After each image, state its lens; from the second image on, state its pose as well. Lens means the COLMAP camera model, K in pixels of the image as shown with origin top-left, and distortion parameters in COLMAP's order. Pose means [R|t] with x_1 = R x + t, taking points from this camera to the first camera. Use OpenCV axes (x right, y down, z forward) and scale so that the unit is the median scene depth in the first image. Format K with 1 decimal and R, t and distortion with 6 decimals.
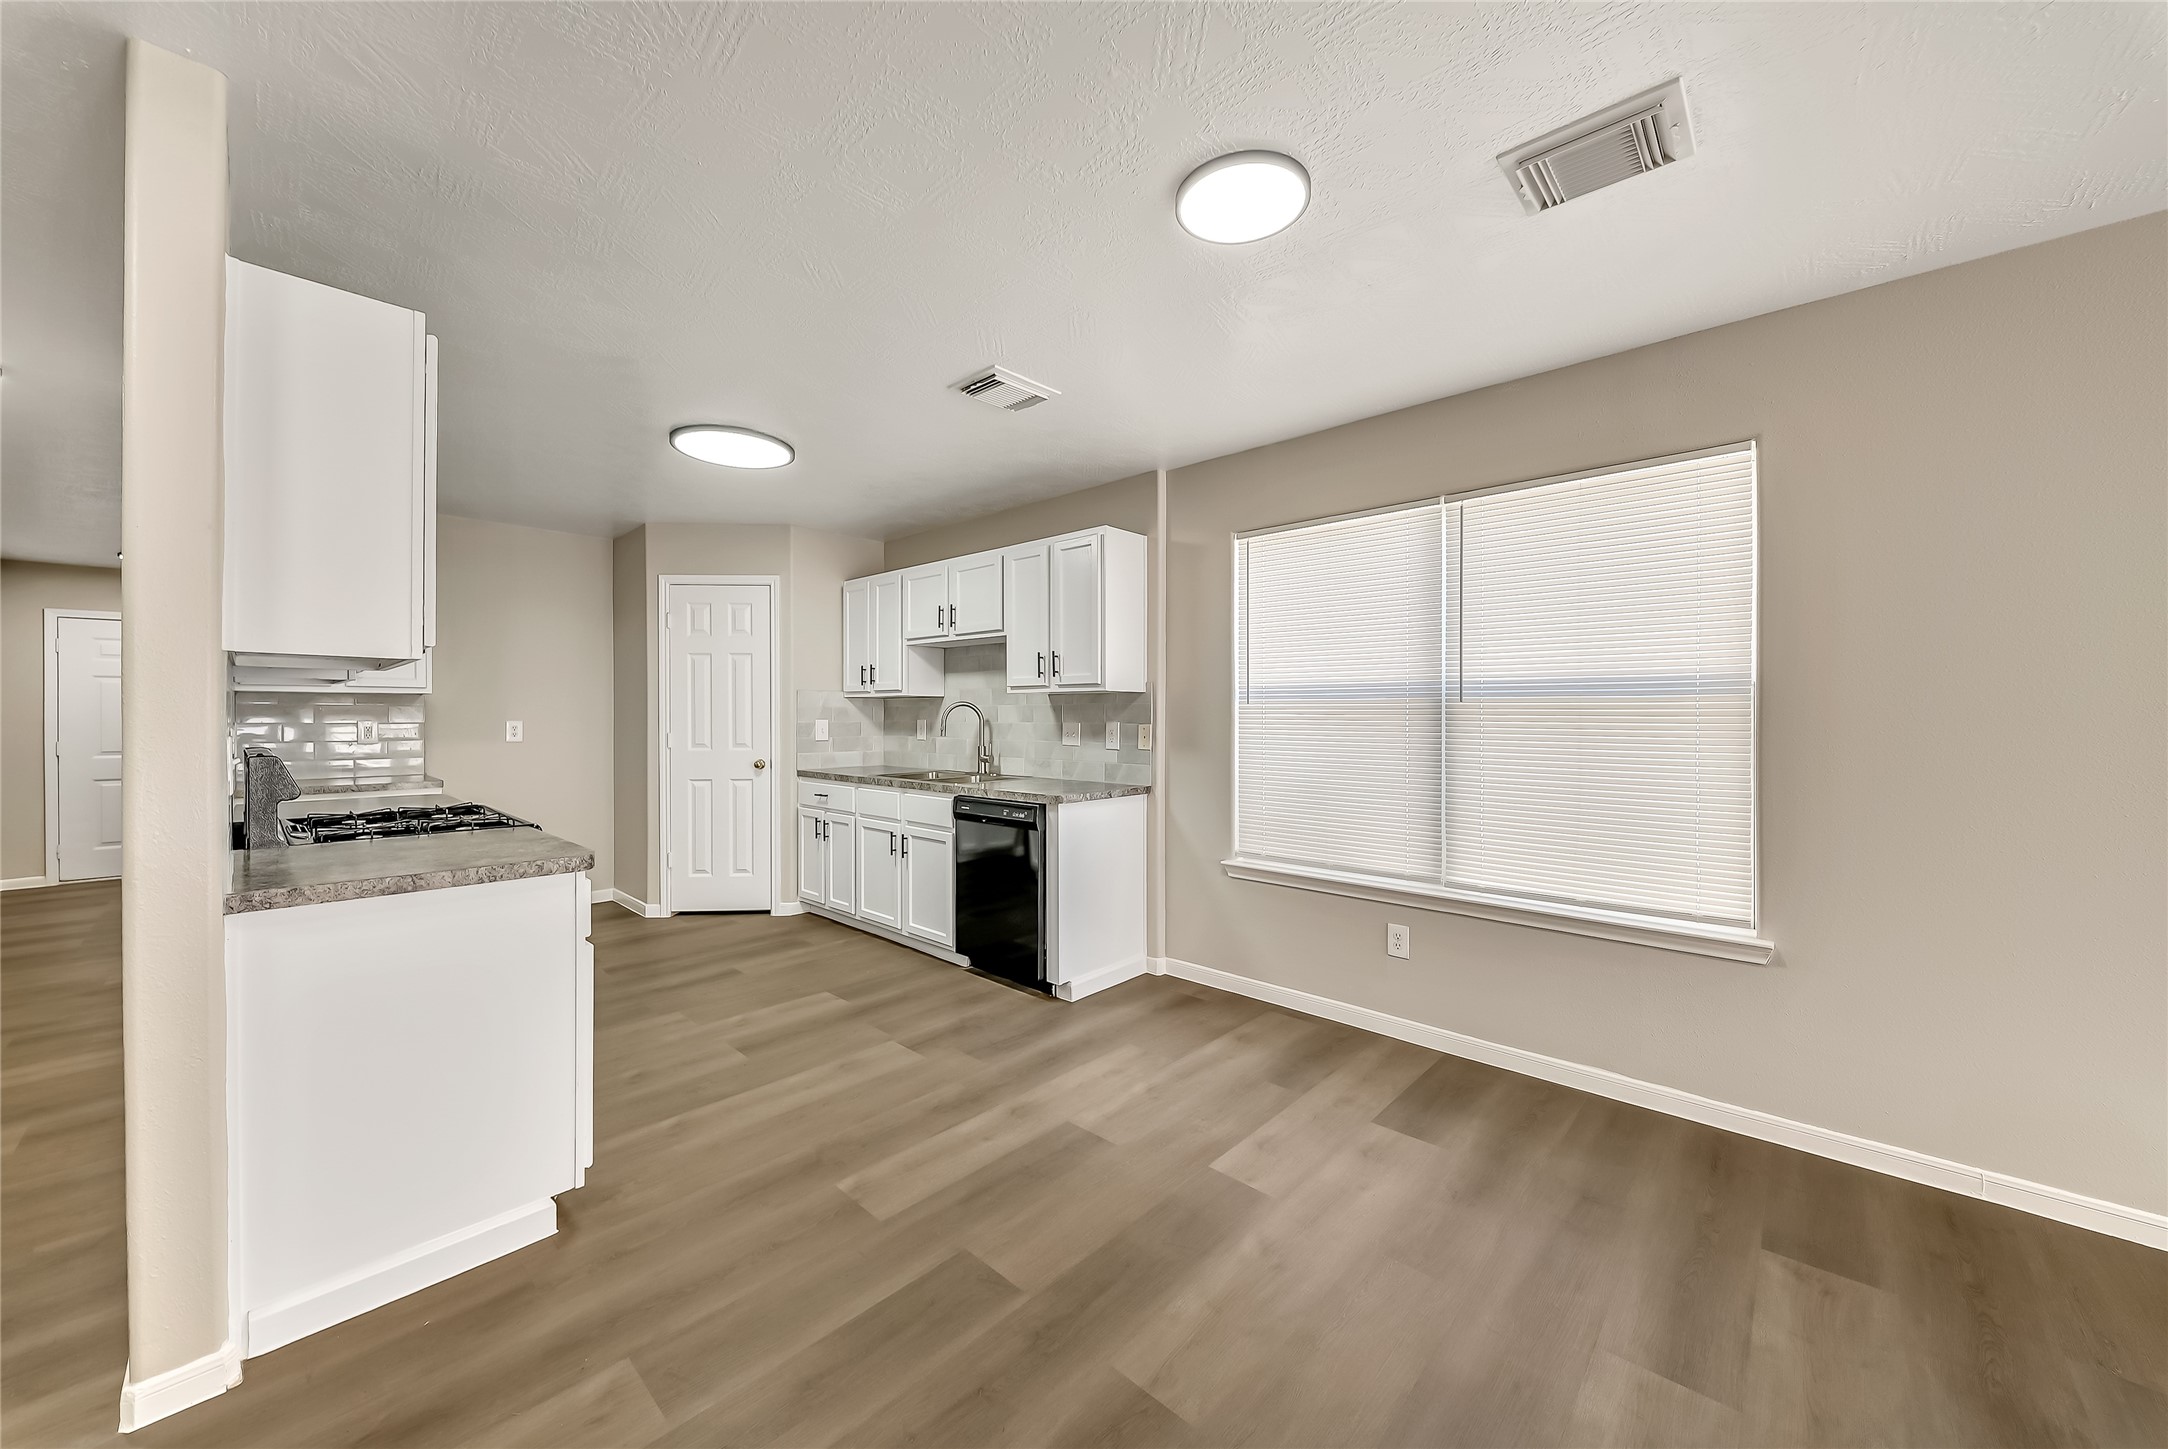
lens RADIAL K [[789.9, 0, 1087.1], [0, 789.9, 722.0], [0, 0, 1]] dist [0.000543, -0.000213]
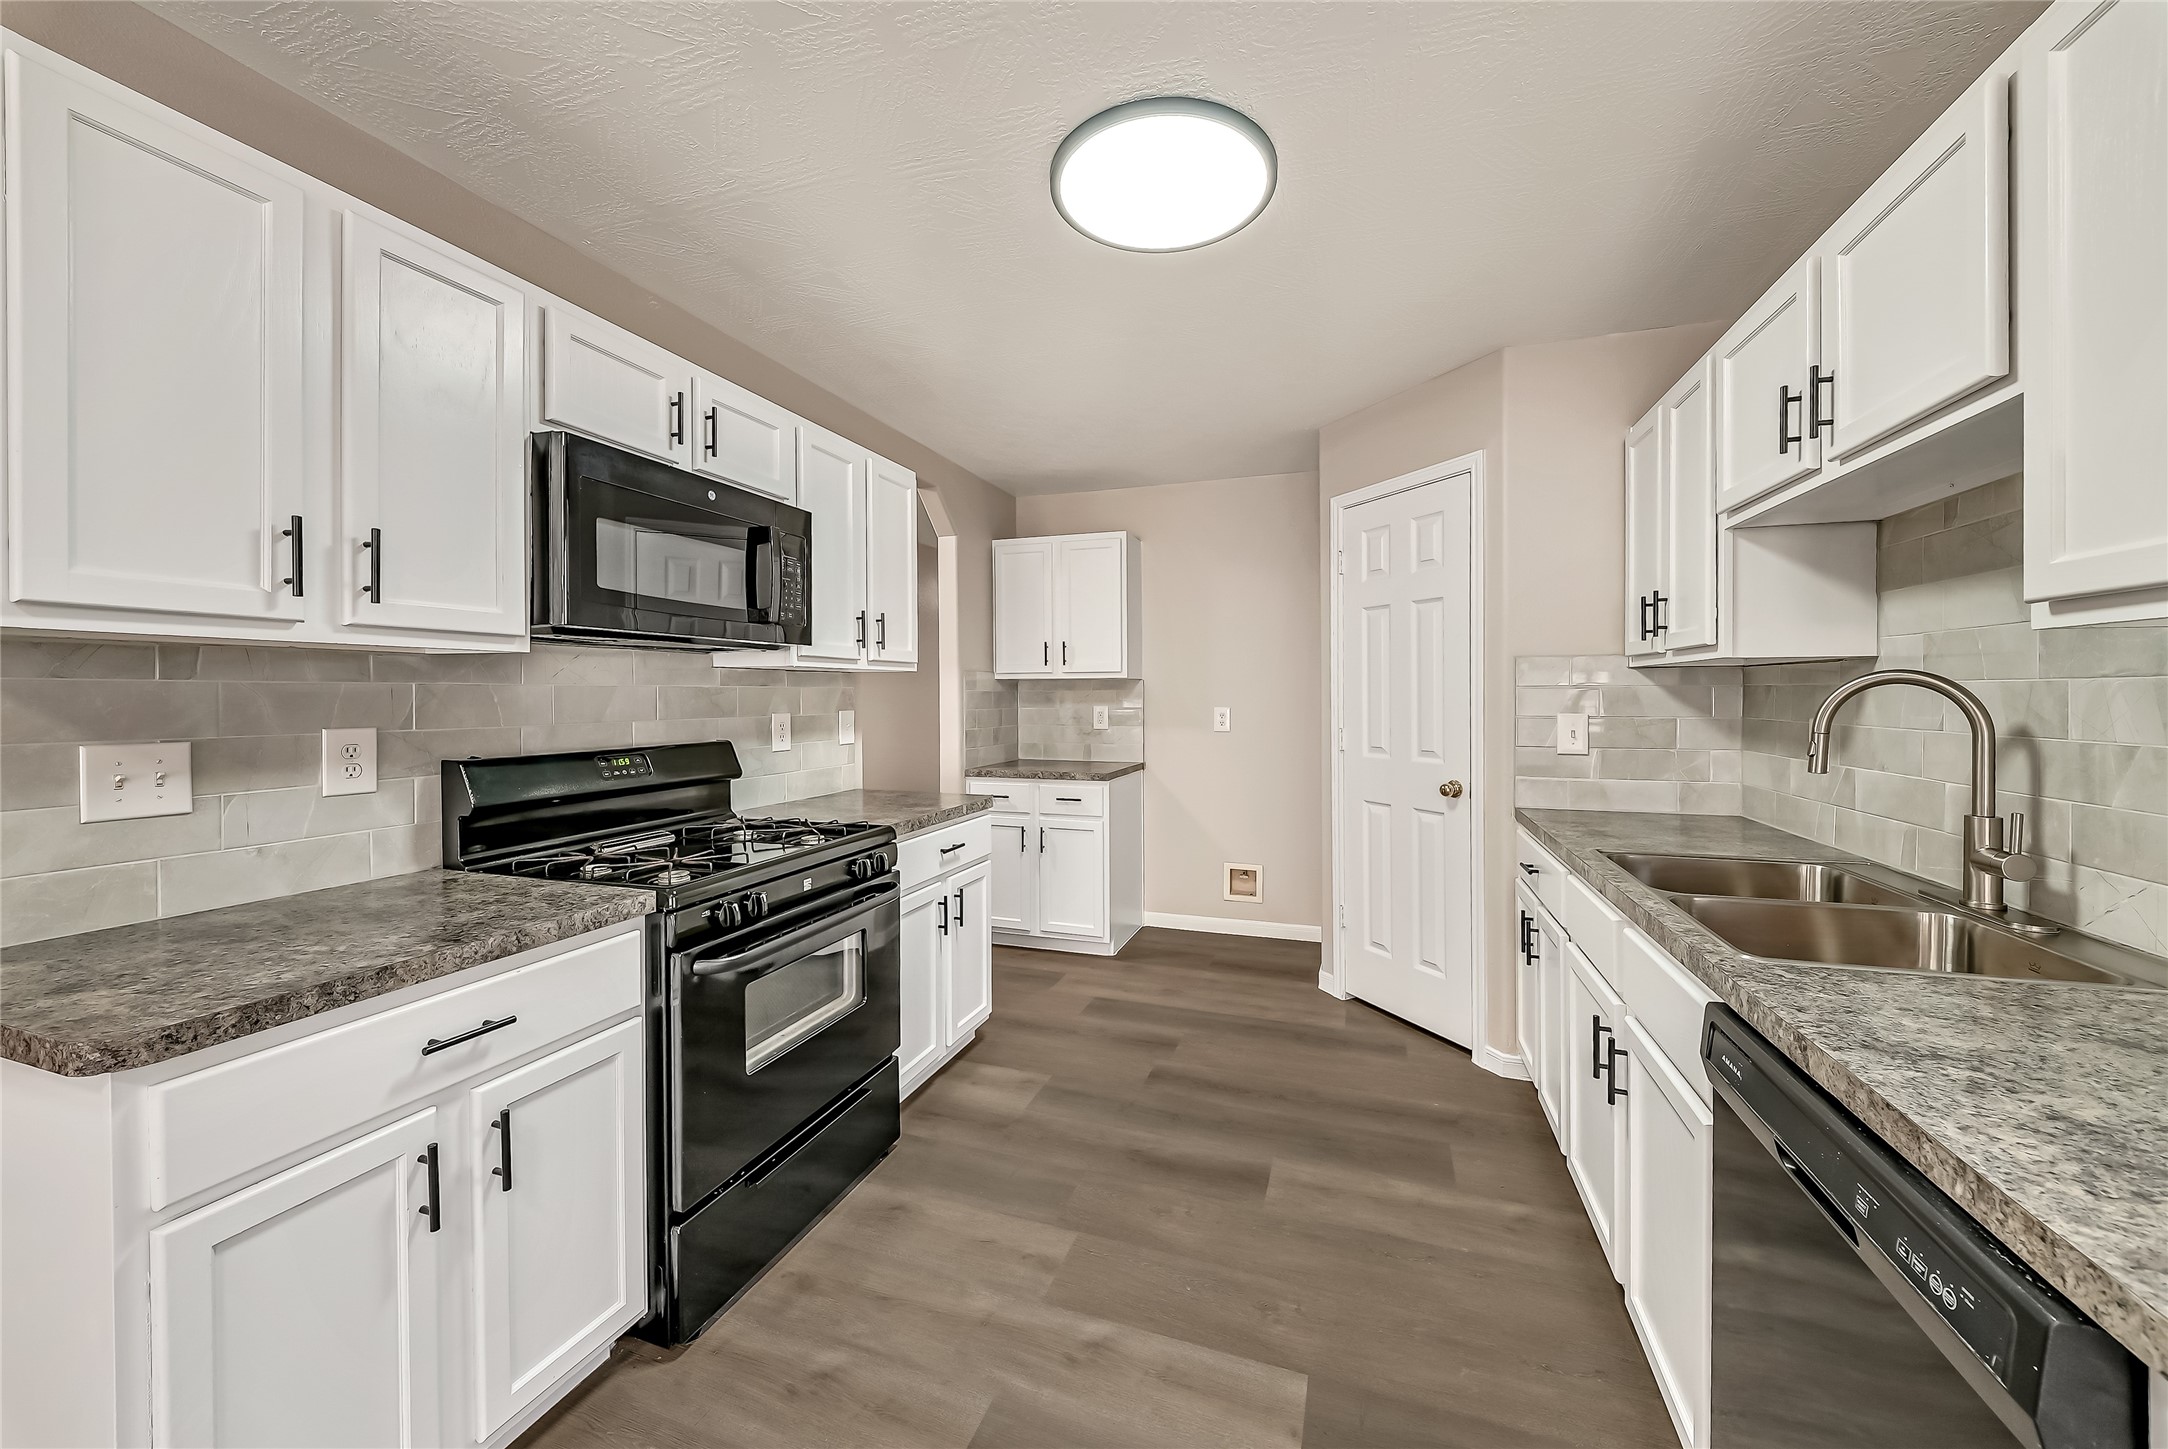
lens RADIAL K [[789.9, 0, 1107.1], [0, 789.9, 694.5], [0, 0, 1]] dist [0.000543, -0.000213]
pose [[0.411728, 0.001368, -0.911306, 0.002831], [-0.008796, 0.999958, -0.002473, -0.011613], [0.911264, 0.009034, 0.411723, 0.553193]]
